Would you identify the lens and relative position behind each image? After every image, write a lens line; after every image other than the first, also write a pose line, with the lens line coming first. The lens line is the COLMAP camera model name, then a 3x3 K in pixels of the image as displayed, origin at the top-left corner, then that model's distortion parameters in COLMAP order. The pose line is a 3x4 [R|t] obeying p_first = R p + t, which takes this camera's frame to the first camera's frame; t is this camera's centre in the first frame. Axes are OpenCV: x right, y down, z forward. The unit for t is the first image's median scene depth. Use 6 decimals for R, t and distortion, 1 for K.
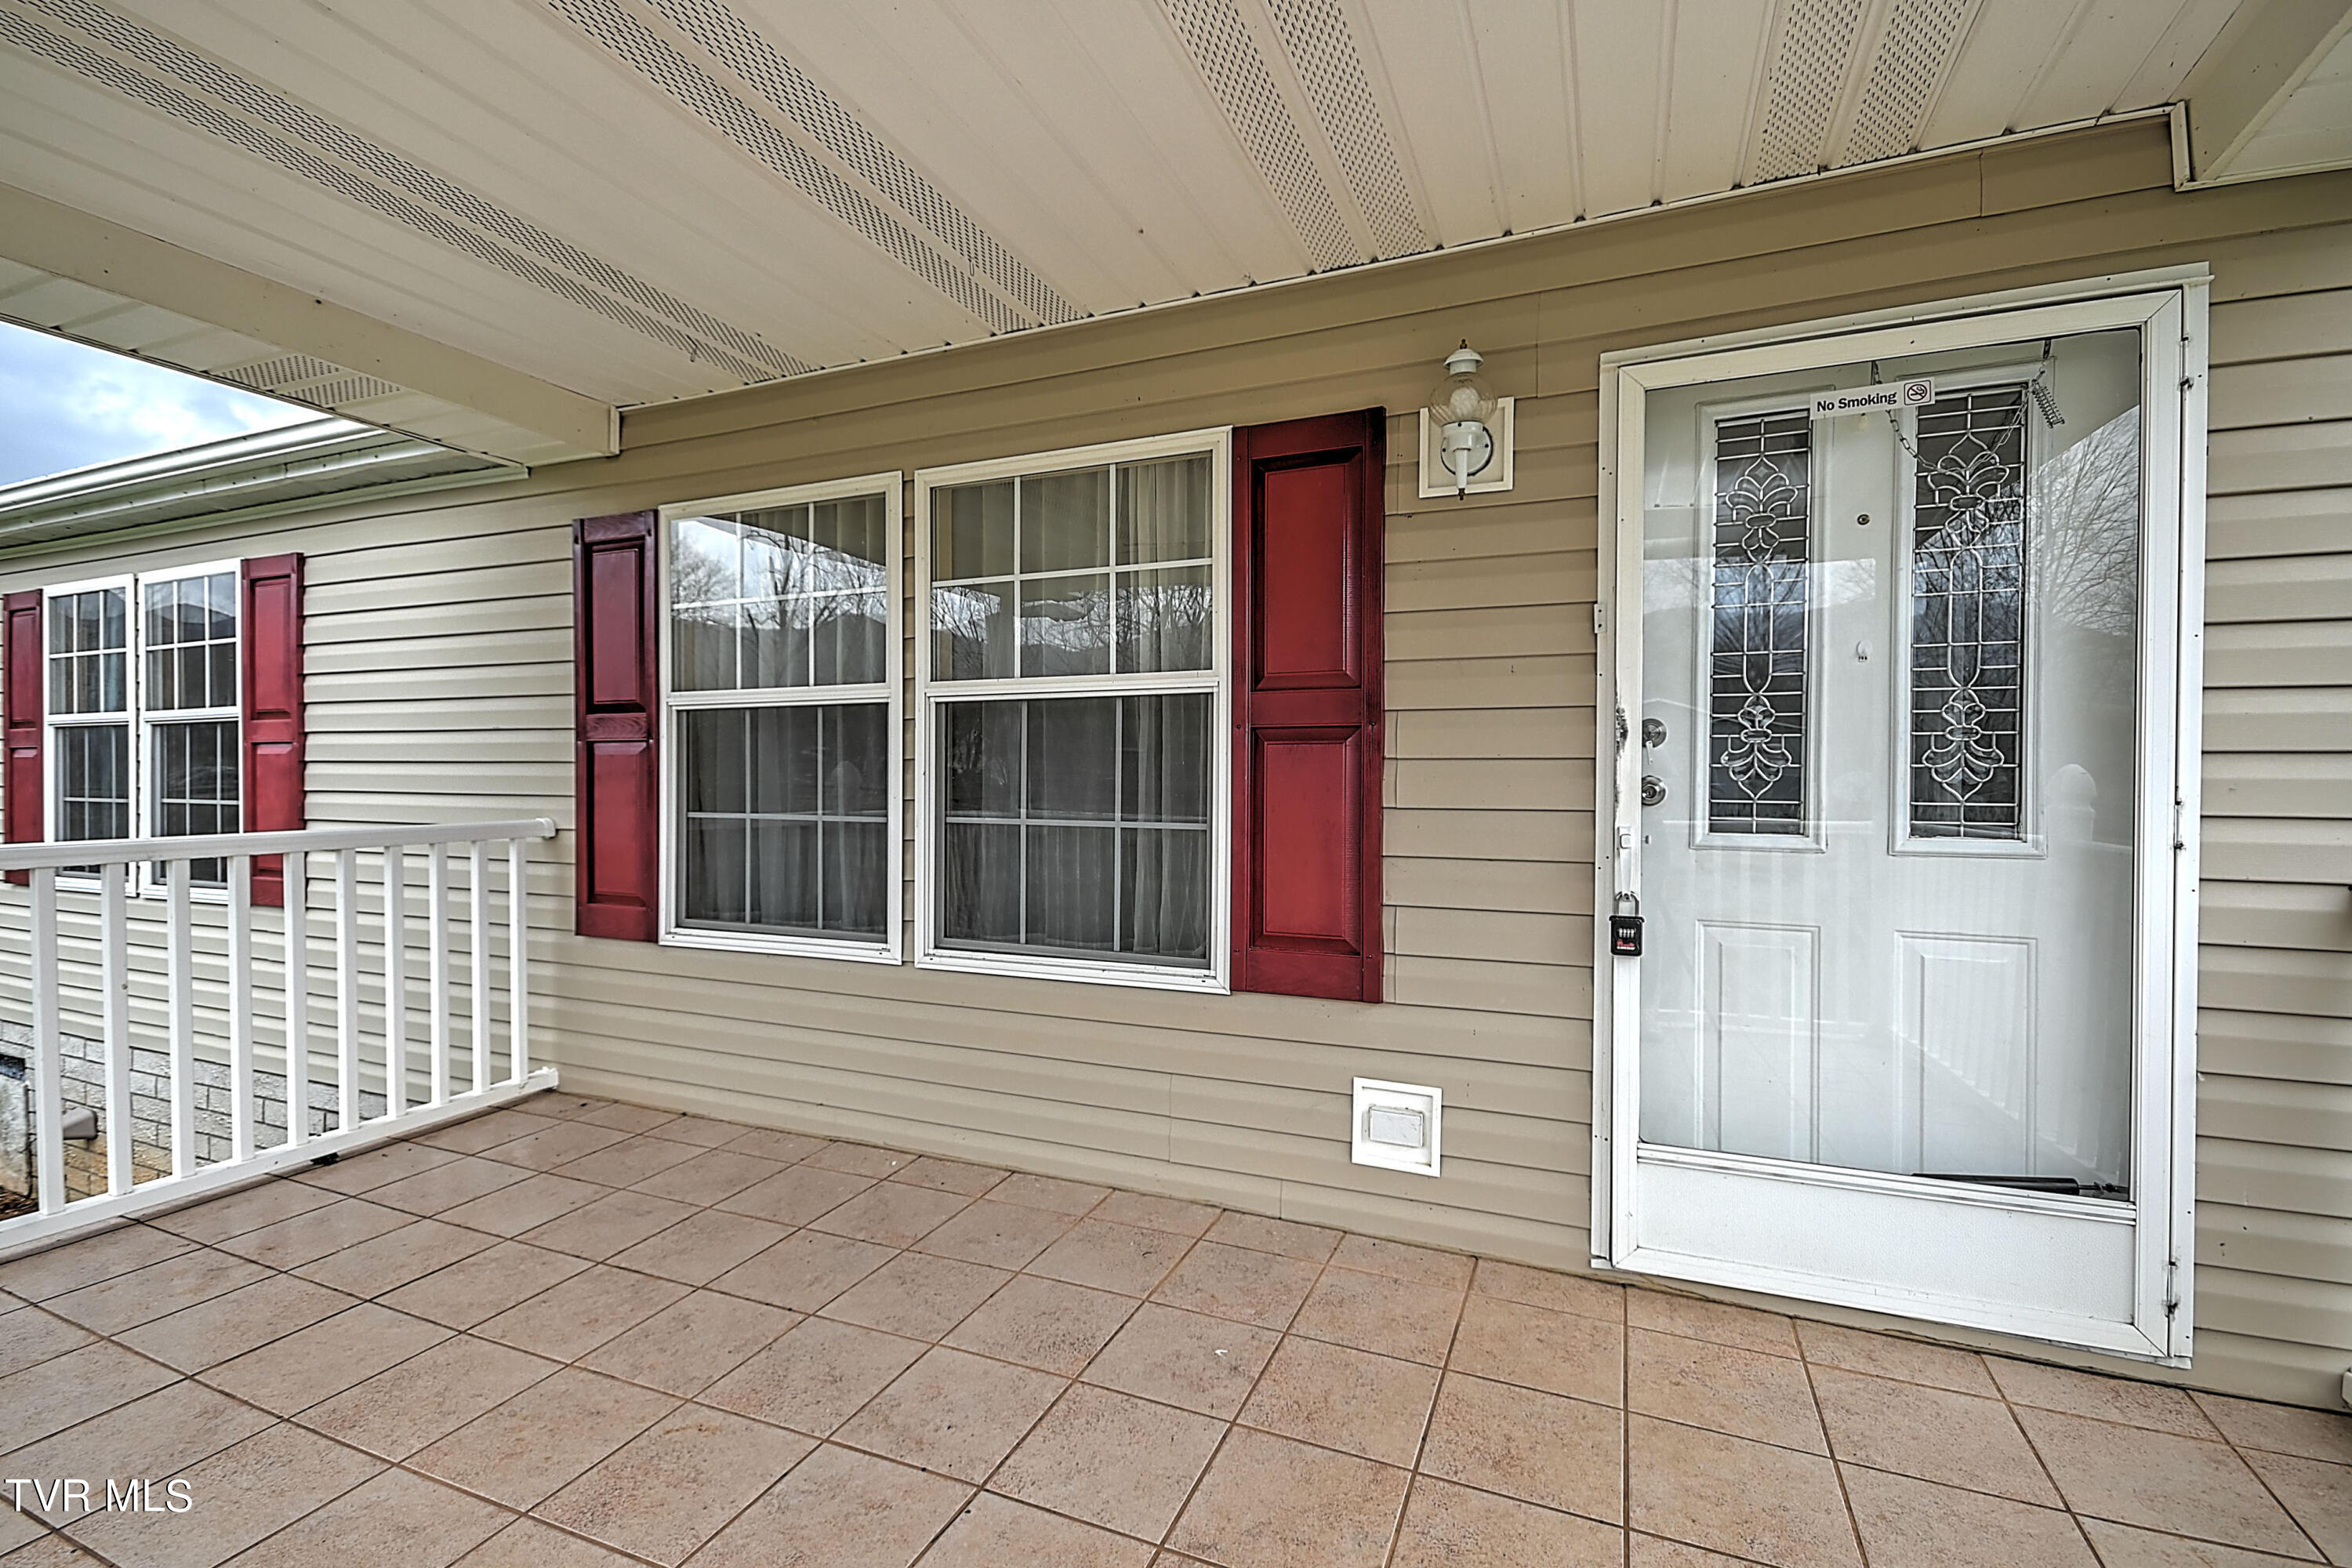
lens RADIAL K [[1055.4, 0, 1166.4], [0, 1055.4, 789.1], [0, 0, 1]] dist [0.019340, -0.008465]
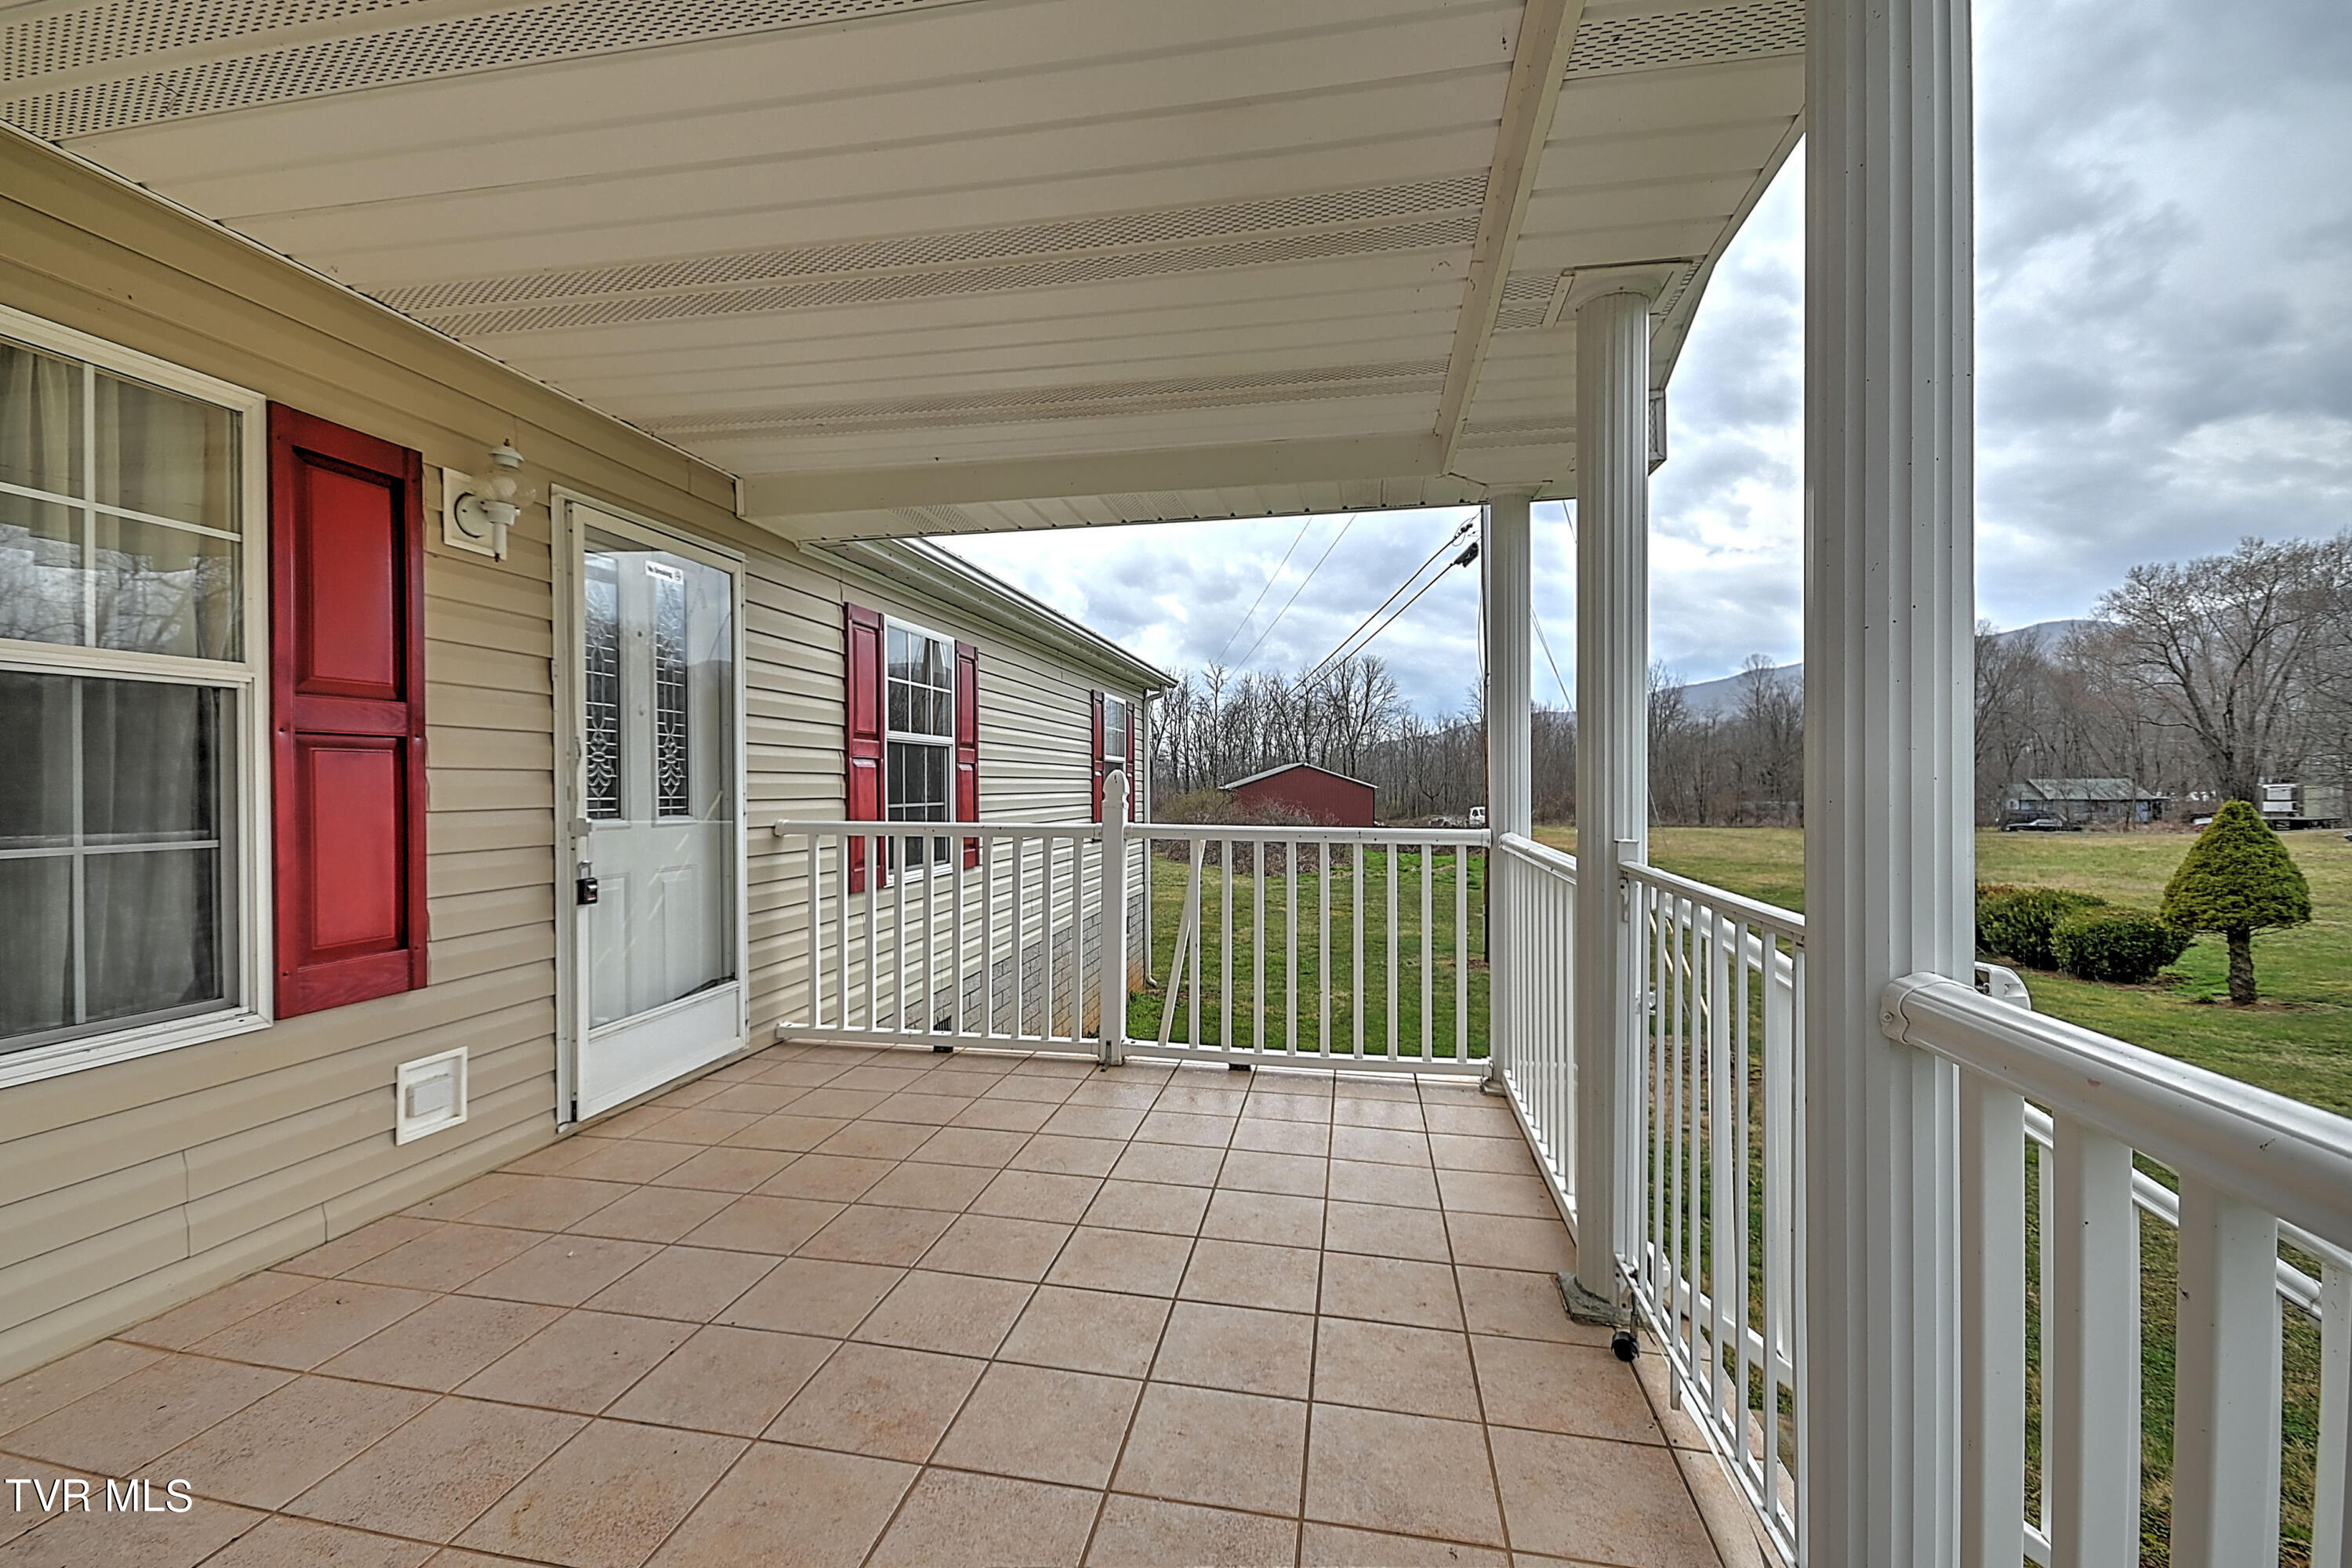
lens RADIAL K [[1023.1, 0, 1165.9], [0, 1023.1, 791.7], [0, 0, 1]] dist [0.008398, -0.009443]
pose [[-0.218355, -0.012850, 0.975785, -1.024792], [0.011825, 0.999805, 0.015812, -0.011709], [-0.975798, 0.014991, -0.218161, 0.475492]]
